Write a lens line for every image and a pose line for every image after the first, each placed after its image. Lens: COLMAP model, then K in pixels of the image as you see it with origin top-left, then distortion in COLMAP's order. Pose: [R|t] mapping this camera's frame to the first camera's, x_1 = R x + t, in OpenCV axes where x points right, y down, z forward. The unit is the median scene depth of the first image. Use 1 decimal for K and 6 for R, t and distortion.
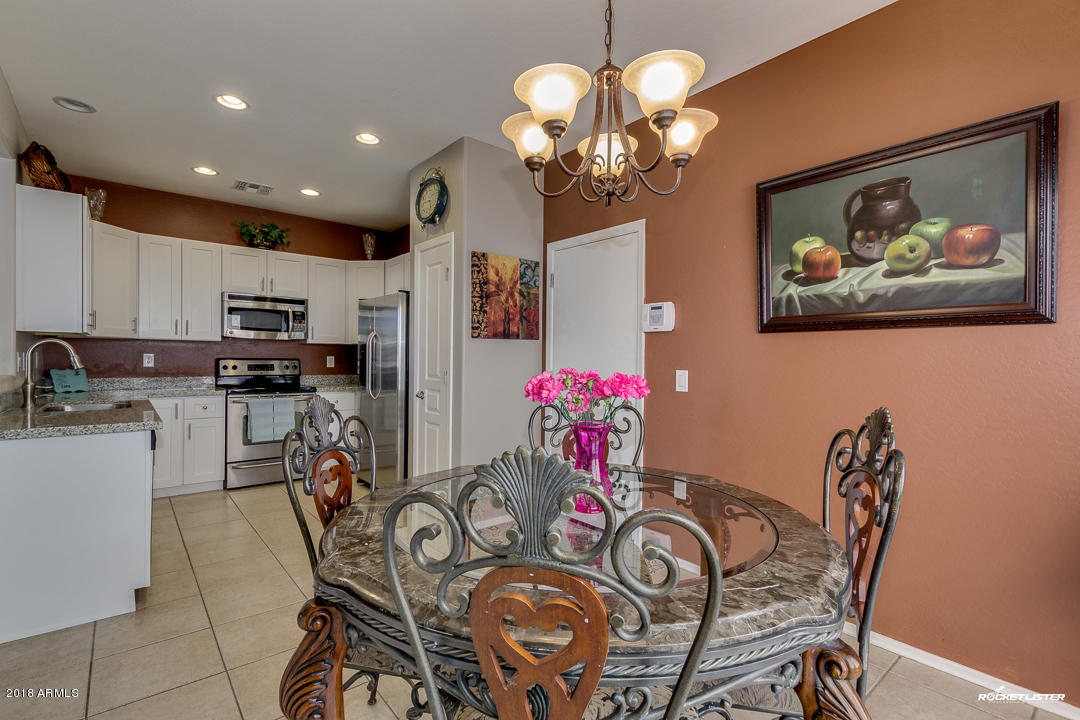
lens RADIAL K [[506.4, 0, 547.7], [0, 506.4, 362.9], [0, 0, 1]] dist [0.009319, -0.004832]
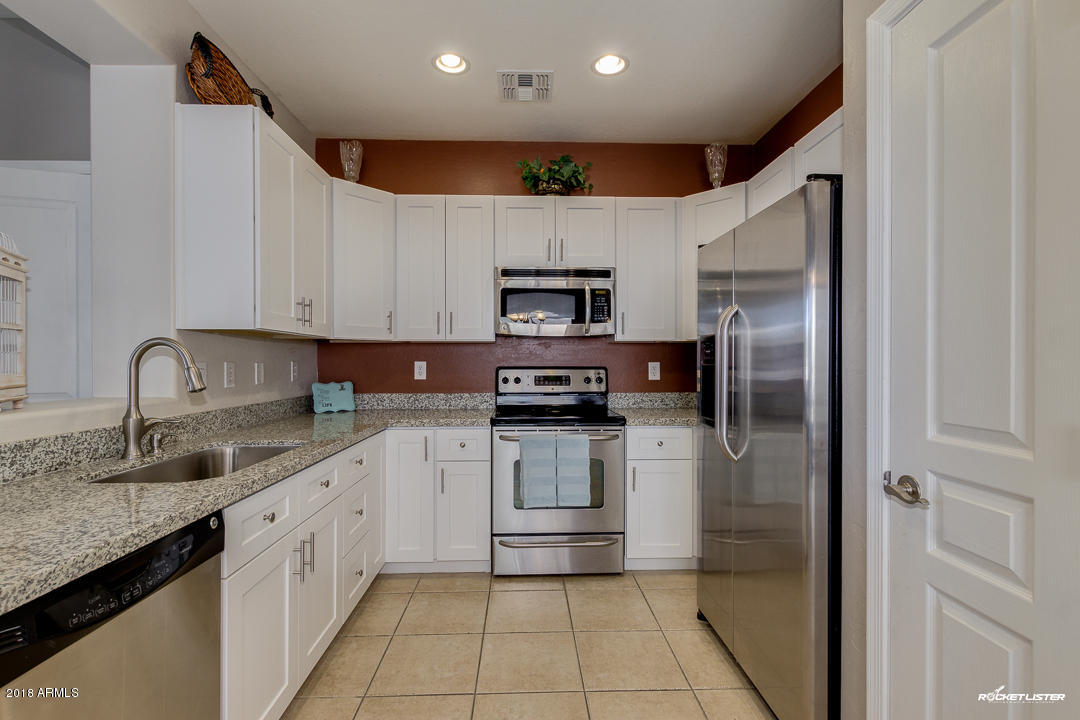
lens RADIAL K [[506.4, 0, 521.8], [0, 506.4, 363.2], [0, 0, 1]] dist [0.009319, -0.004832]
pose [[0.769056, -0.010927, -0.639088, -0.184269], [0.004253, 0.999919, -0.011979, -0.006080], [0.639167, 0.006495, 0.769040, 0.492834]]
